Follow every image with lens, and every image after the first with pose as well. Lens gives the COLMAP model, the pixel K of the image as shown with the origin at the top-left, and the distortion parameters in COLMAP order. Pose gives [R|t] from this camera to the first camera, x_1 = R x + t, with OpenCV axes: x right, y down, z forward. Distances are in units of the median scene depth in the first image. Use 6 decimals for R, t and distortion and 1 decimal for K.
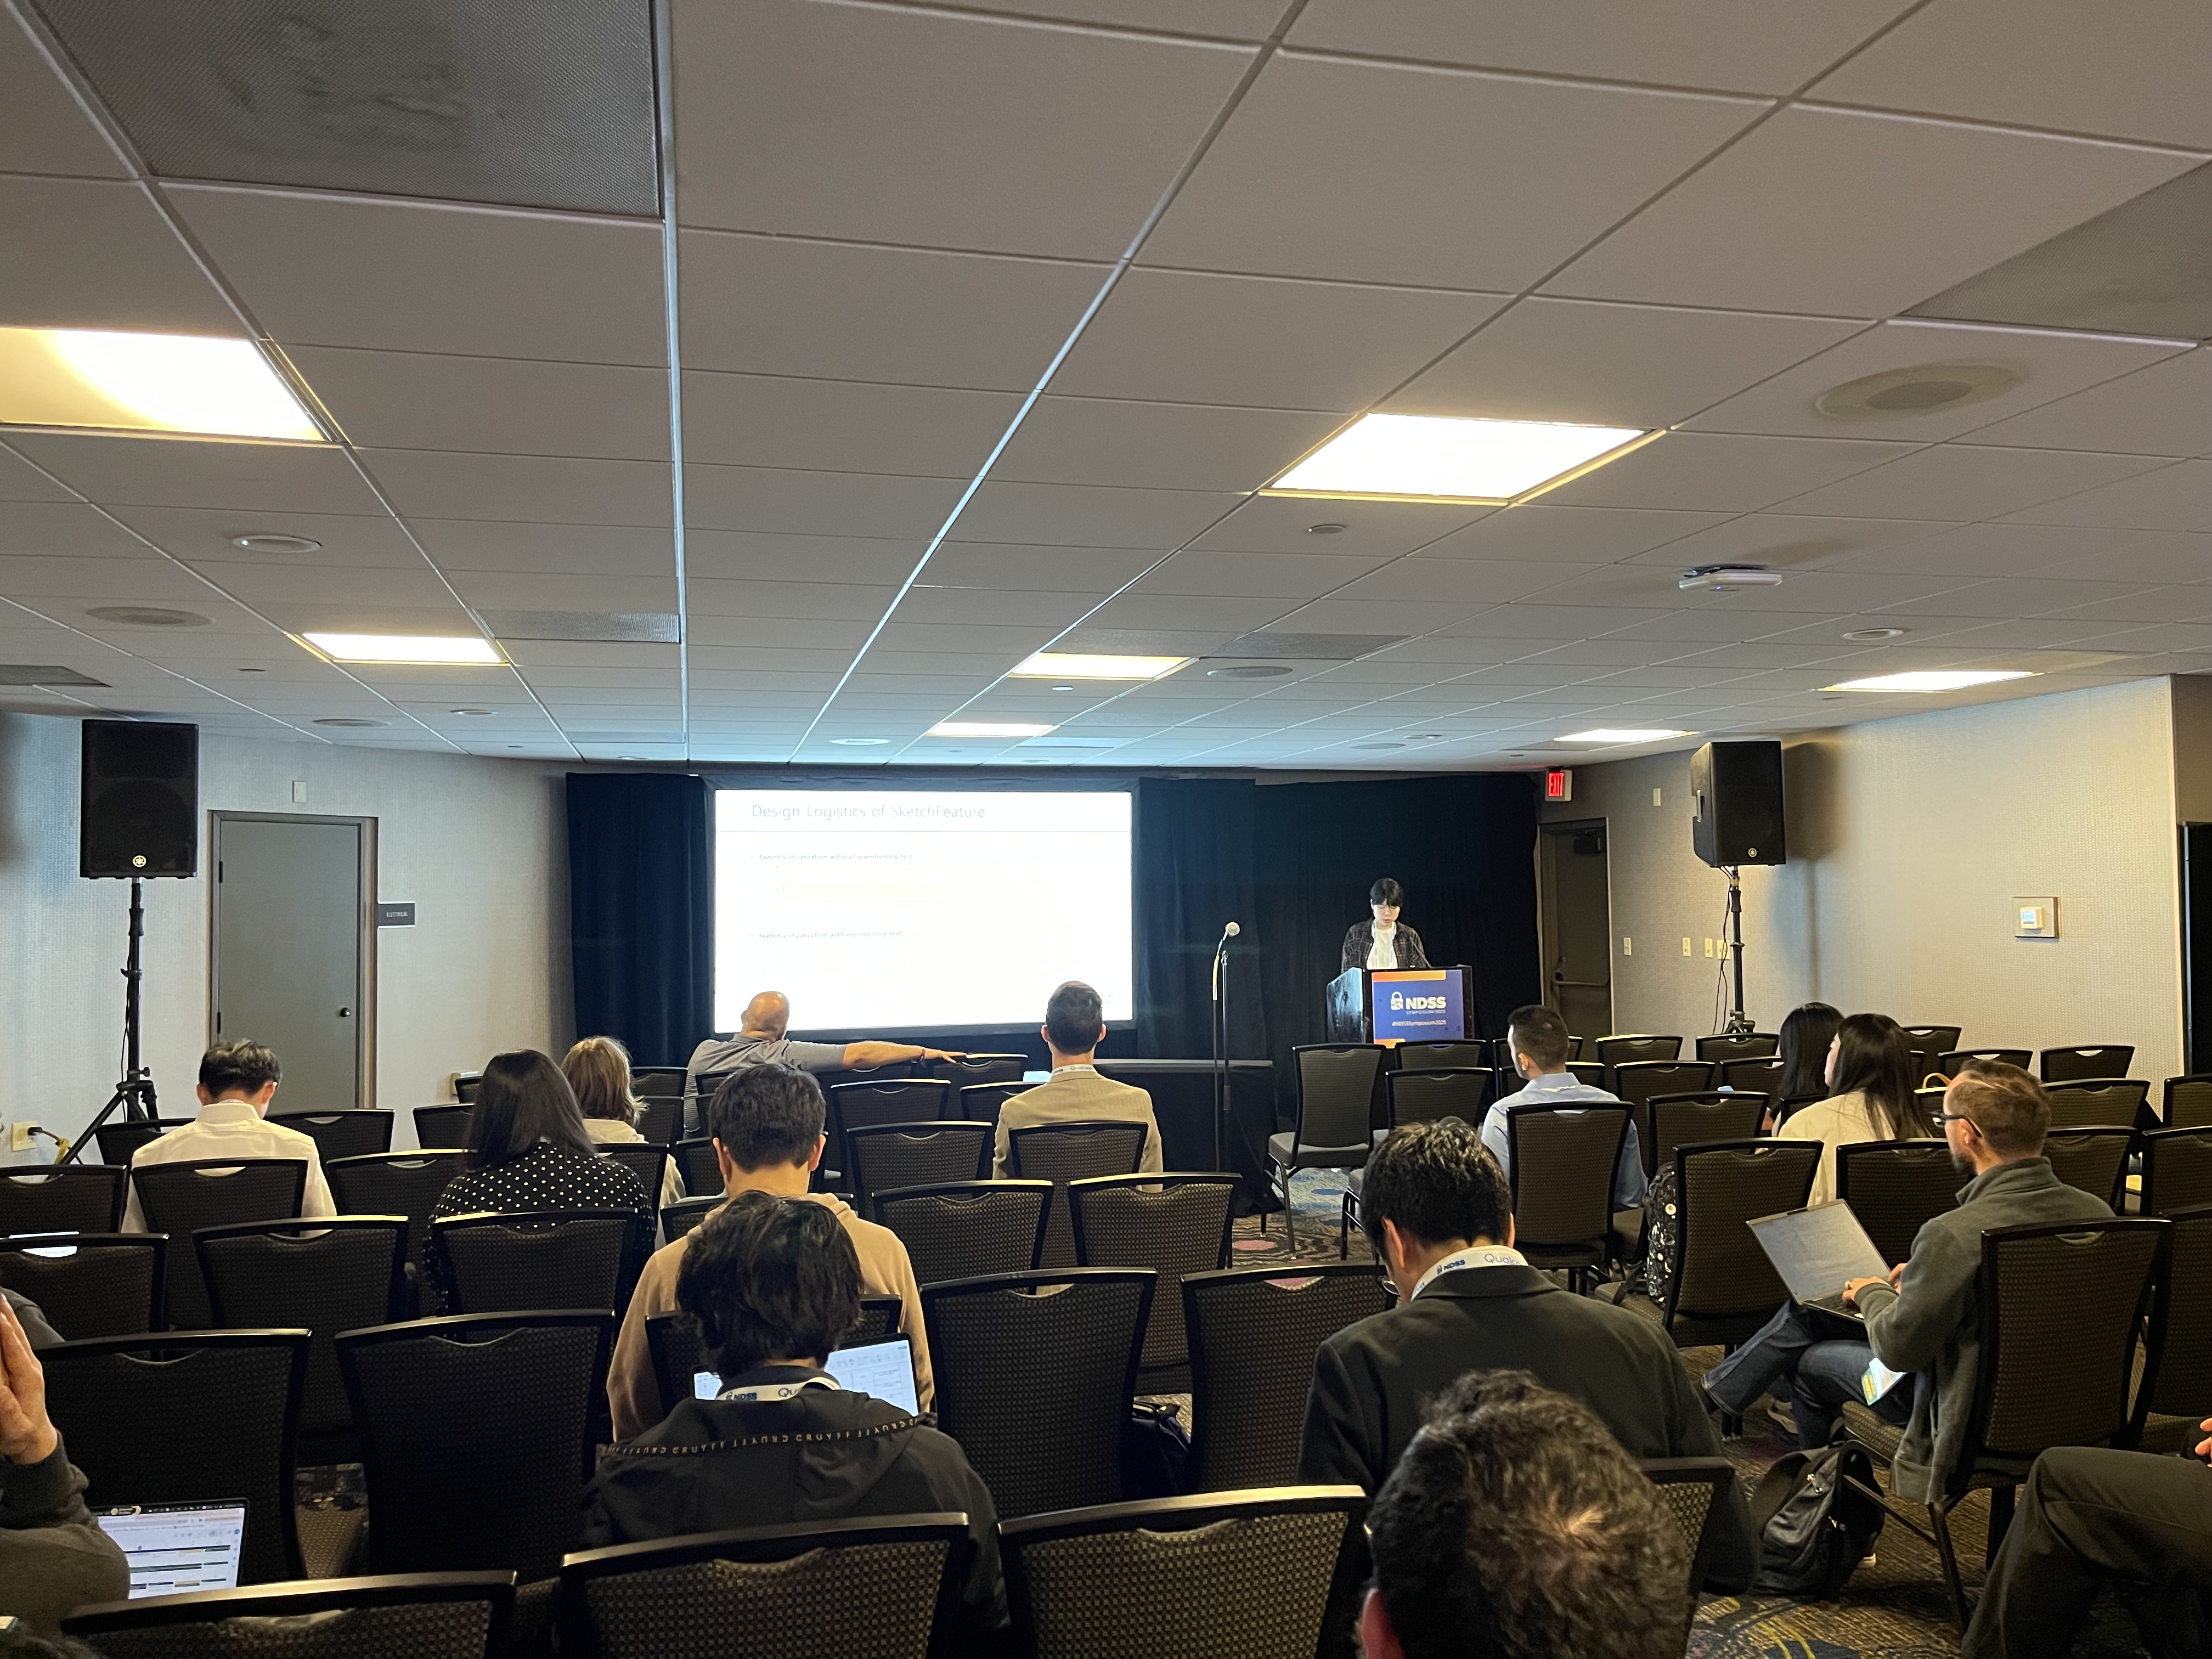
lens RADIAL K [[1624.8, 0, 1106.0], [0, 1624.8, 829.5], [0, 0, 1]] dist [0.089617, 0.000091]
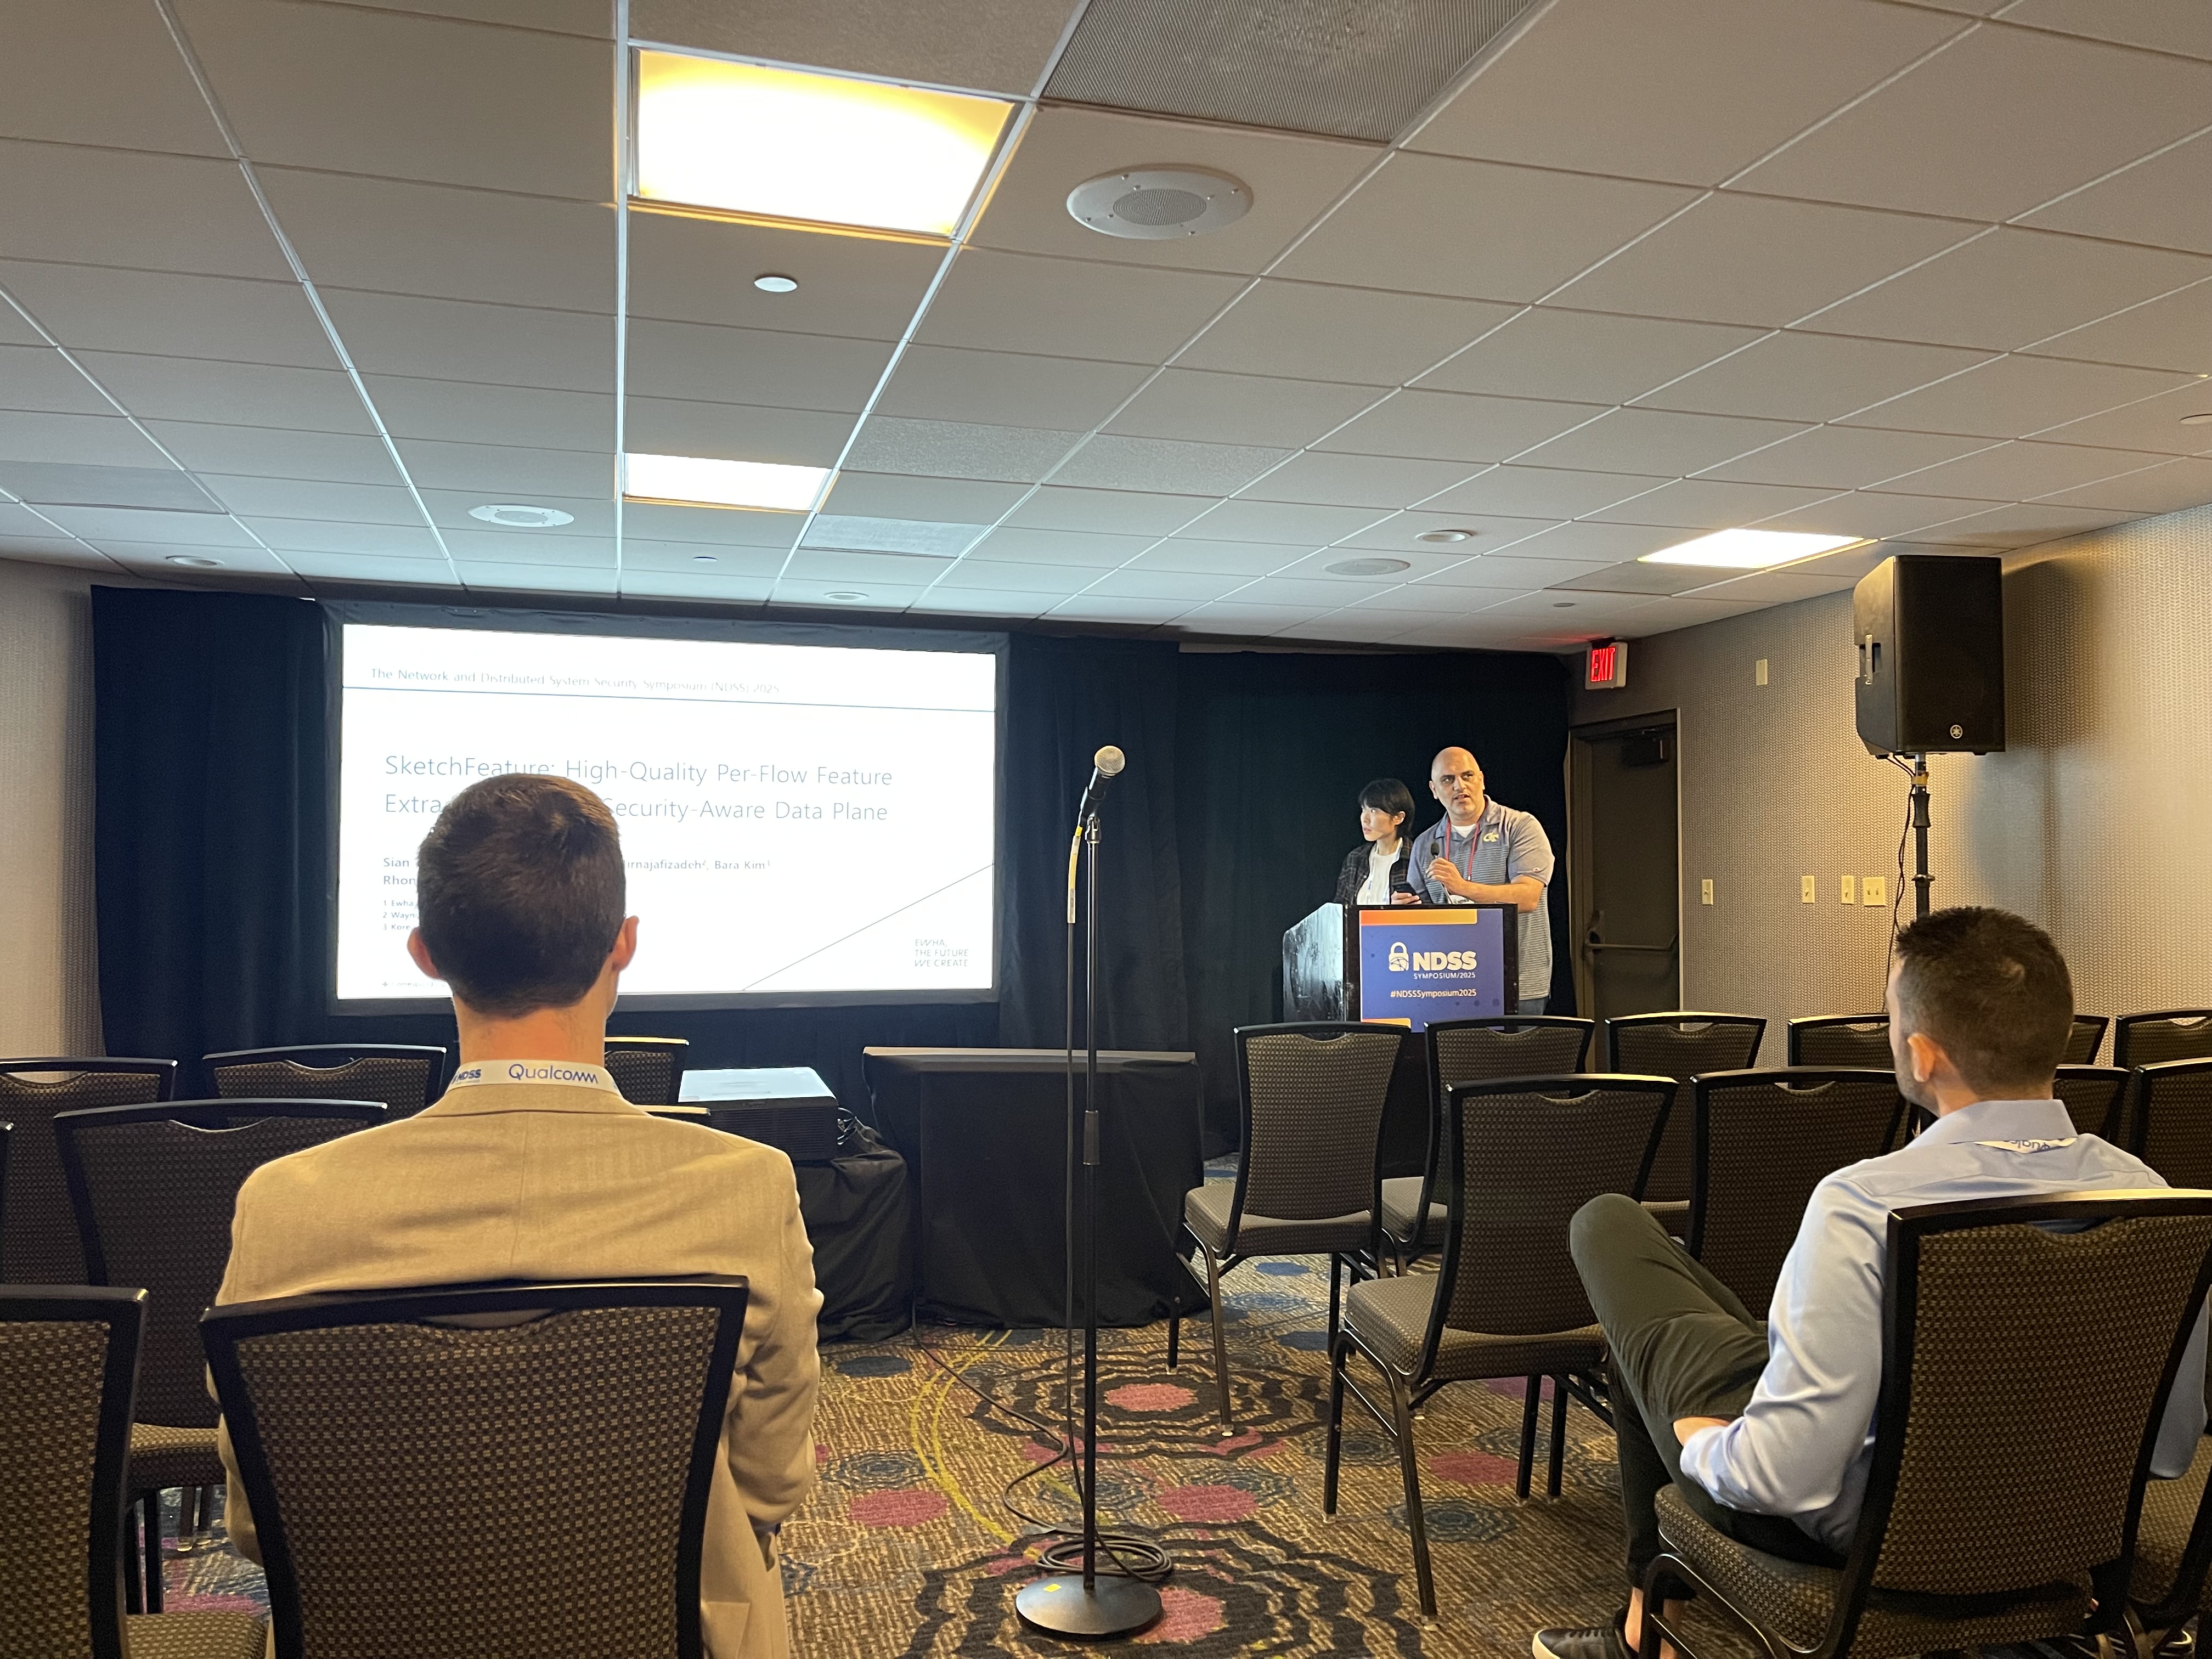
lens RADIAL K [[1632.6, 0, 1067.3], [0, 1632.6, 834.5], [0, 0, 1]] dist [-0.001724, 0.136317]
pose [[0.999690, 0.015574, 0.019429, 0.038517], [-0.015809, 0.999803, 0.011991, 0.050797], [-0.019238, -0.012294, 0.999739, 0.367460]]
